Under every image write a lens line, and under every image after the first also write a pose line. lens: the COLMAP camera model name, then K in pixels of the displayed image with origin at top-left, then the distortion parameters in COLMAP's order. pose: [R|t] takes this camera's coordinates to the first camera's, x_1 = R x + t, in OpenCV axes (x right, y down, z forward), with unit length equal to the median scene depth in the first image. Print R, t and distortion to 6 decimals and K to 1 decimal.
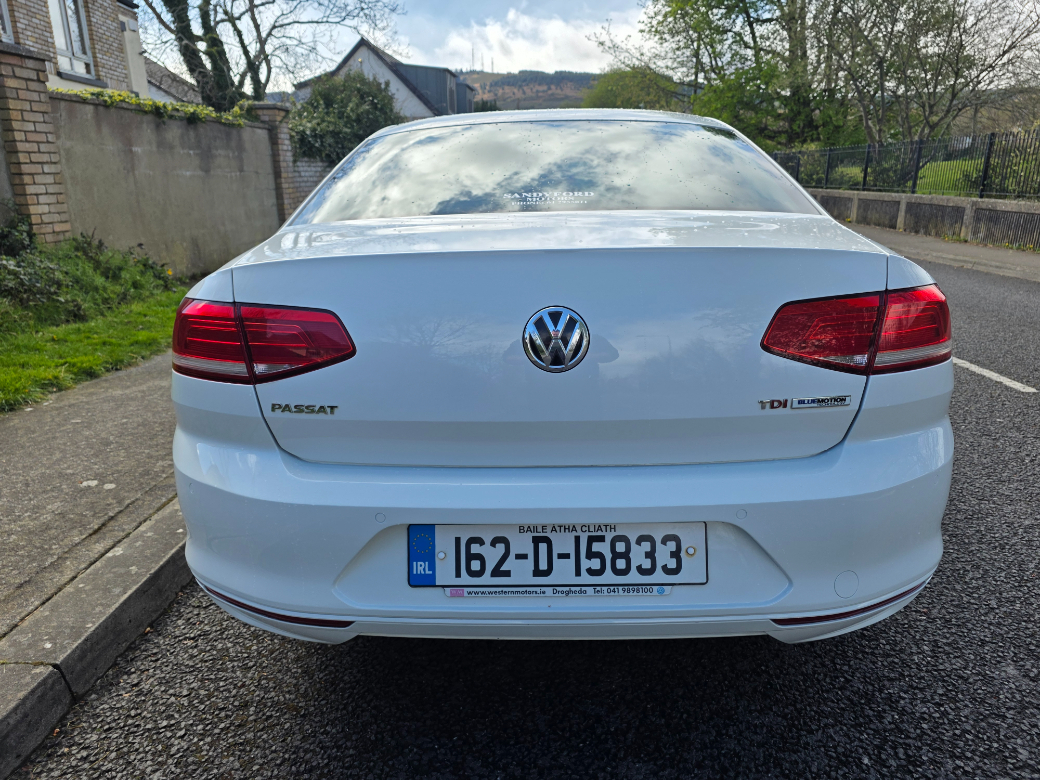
lens RADIAL K [[722.4, 0, 521.4], [0, 722.4, 379.3], [0, 0, 1]] dist [0.036734, -0.005184]
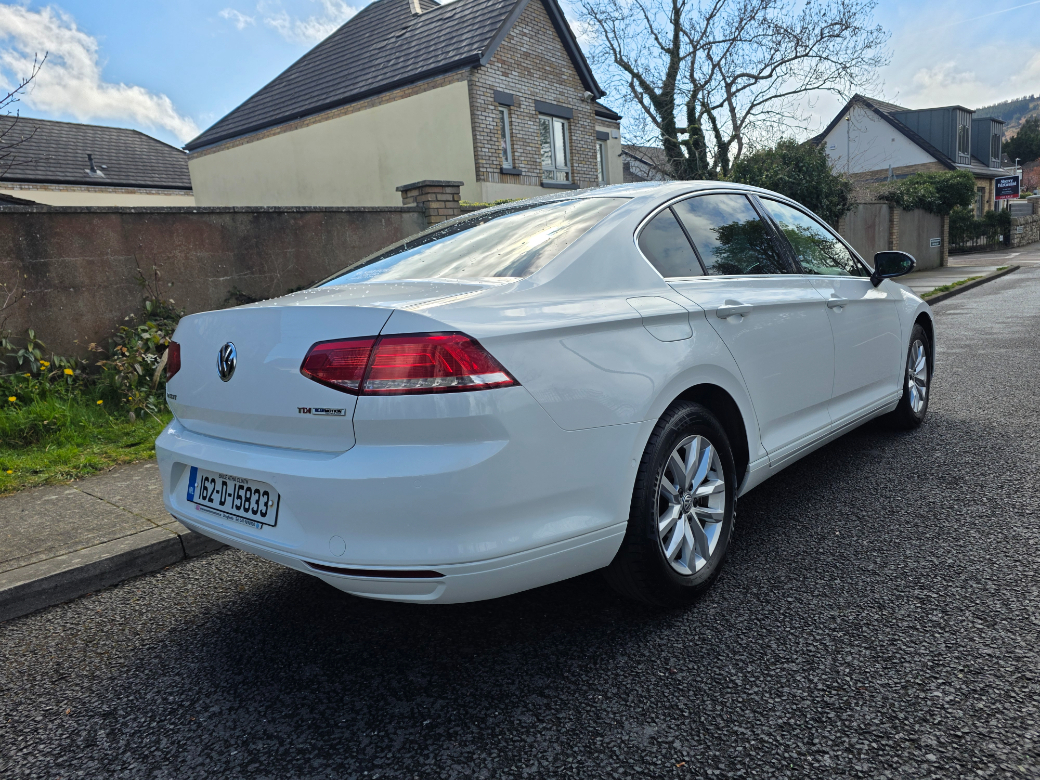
lens RADIAL K [[722.4, 0, 517.8], [0, 722.4, 390.8], [0, 0, 1]] dist [0.036734, -0.005184]
pose [[0.759663, 0.054686, -0.648014, 0.394758], [-0.100185, 0.994404, -0.033529, 0.000216], [0.642554, 0.090392, 0.760890, 0.037017]]
